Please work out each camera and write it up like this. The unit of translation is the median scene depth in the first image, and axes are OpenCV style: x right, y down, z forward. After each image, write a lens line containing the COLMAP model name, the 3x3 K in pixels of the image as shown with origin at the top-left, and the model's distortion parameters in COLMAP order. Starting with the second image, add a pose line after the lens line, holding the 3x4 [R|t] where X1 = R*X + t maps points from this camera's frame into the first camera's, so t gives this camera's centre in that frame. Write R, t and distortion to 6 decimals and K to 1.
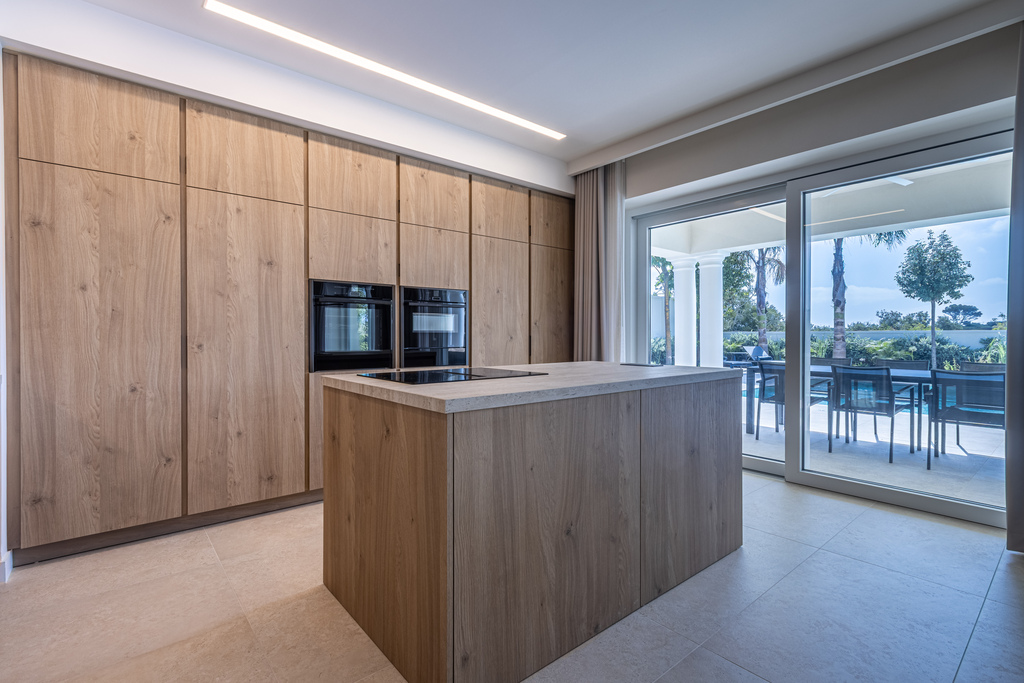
lens RADIAL K [[410.6, 0, 513.4], [0, 410.6, 337.2], [0, 0, 1]] dist [0.011092, 0.000014]
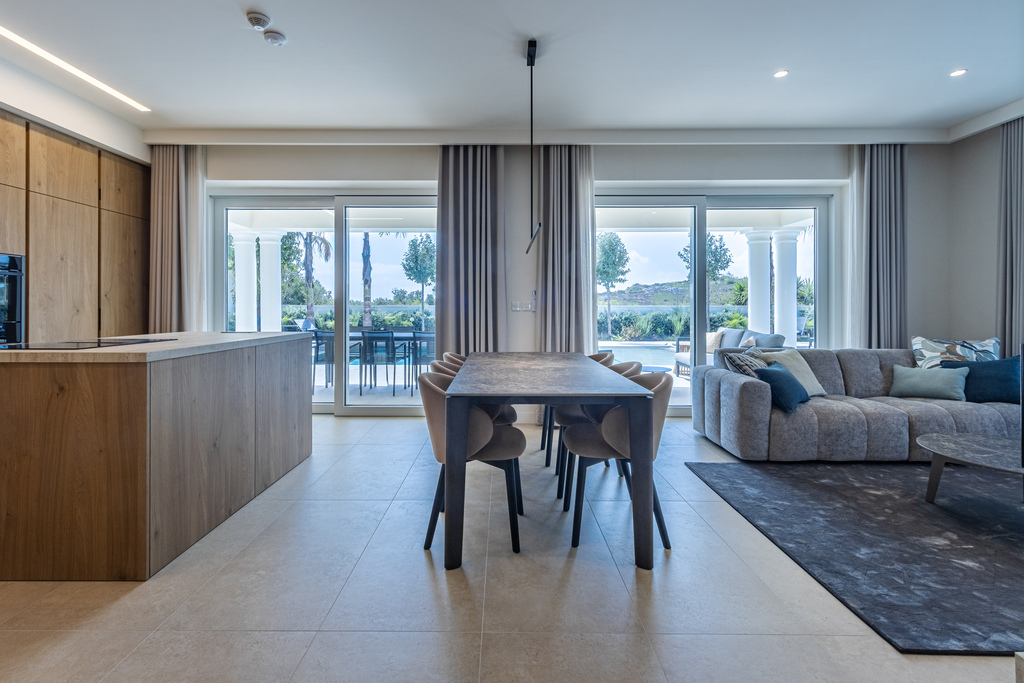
lens RADIAL K [[1044.0, 0, 512.0], [0, 1044.0, 341.5], [0, 0, 1]] dist [0.000126, -0.005453]
pose [[0.702761, -0.020044, 0.711143, -1.067998], [0.001299, 0.999638, 0.026892, 0.009252], [-0.711424, -0.017974, 0.702533, -1.422367]]
